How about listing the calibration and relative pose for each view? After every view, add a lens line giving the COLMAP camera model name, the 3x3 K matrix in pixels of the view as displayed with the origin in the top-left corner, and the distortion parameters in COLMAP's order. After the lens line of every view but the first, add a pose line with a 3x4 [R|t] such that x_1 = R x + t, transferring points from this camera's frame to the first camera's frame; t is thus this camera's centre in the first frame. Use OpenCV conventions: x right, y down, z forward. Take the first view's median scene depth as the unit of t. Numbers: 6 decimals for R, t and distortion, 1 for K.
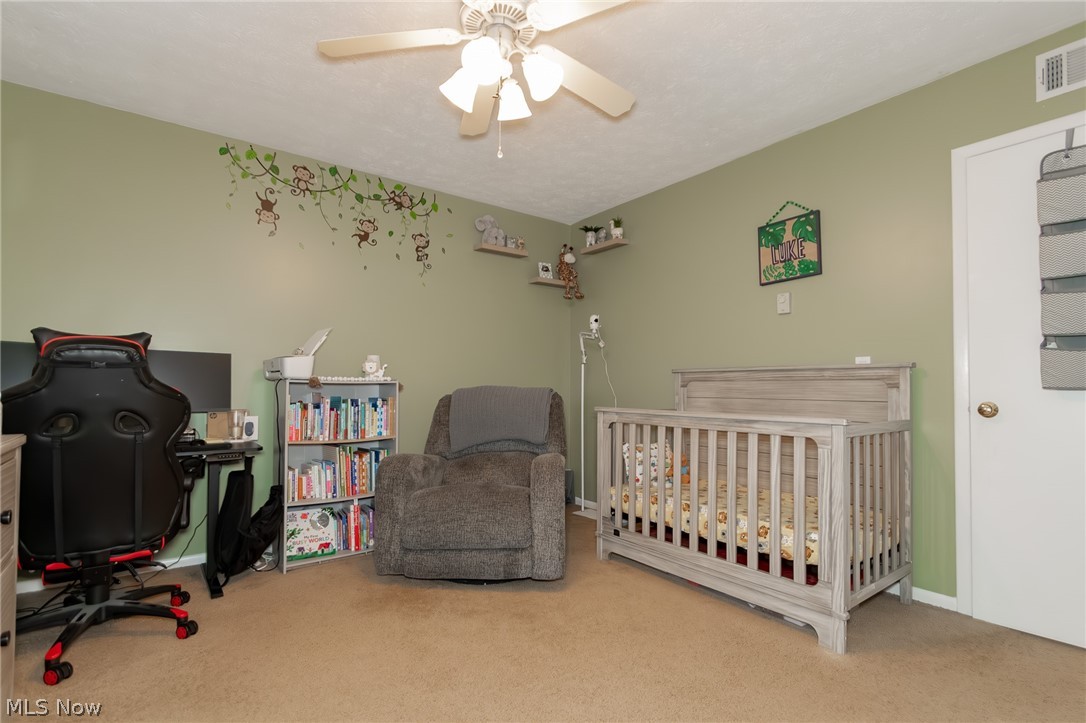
lens RADIAL K [[538.3, 0, 545.3], [0, 538.3, 381.0], [0, 0, 1]] dist [-0.000948, -0.000419]
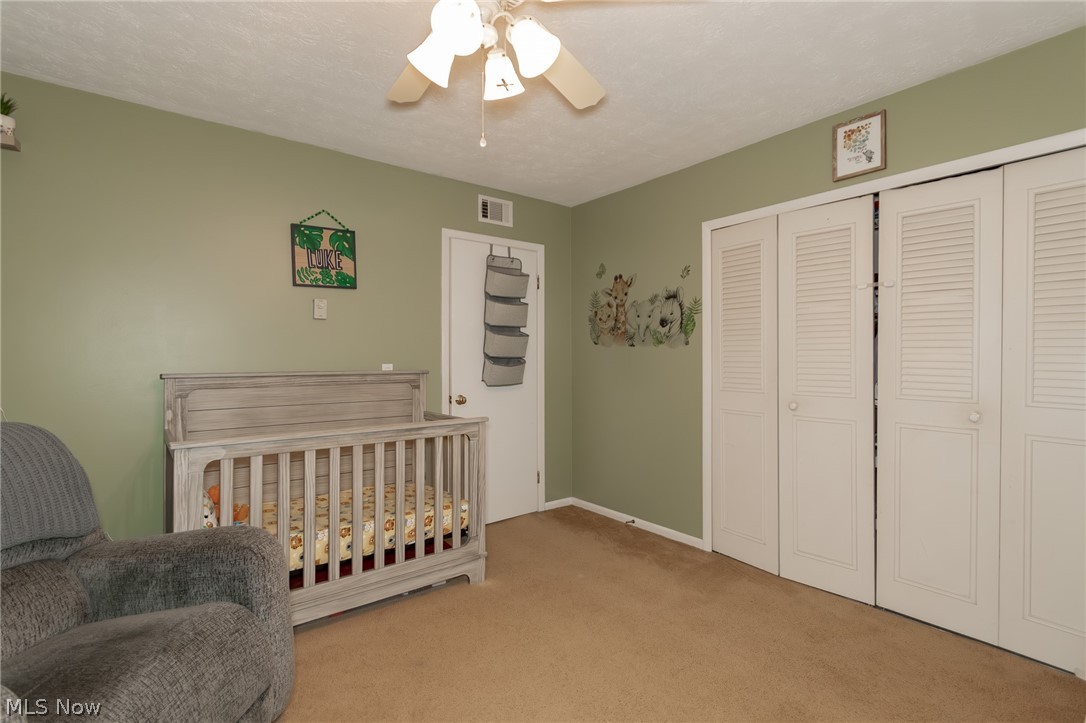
lens RADIAL K [[515.3, 0, 545.9], [0, 515.3, 361.0], [0, 0, 1]] dist [0.000847, -0.000315]
pose [[-0.052788, -0.014211, 0.998505, -0.602727], [-0.017511, 0.999758, 0.013303, -0.072572], [-0.998452, -0.016782, -0.053025, 0.678929]]
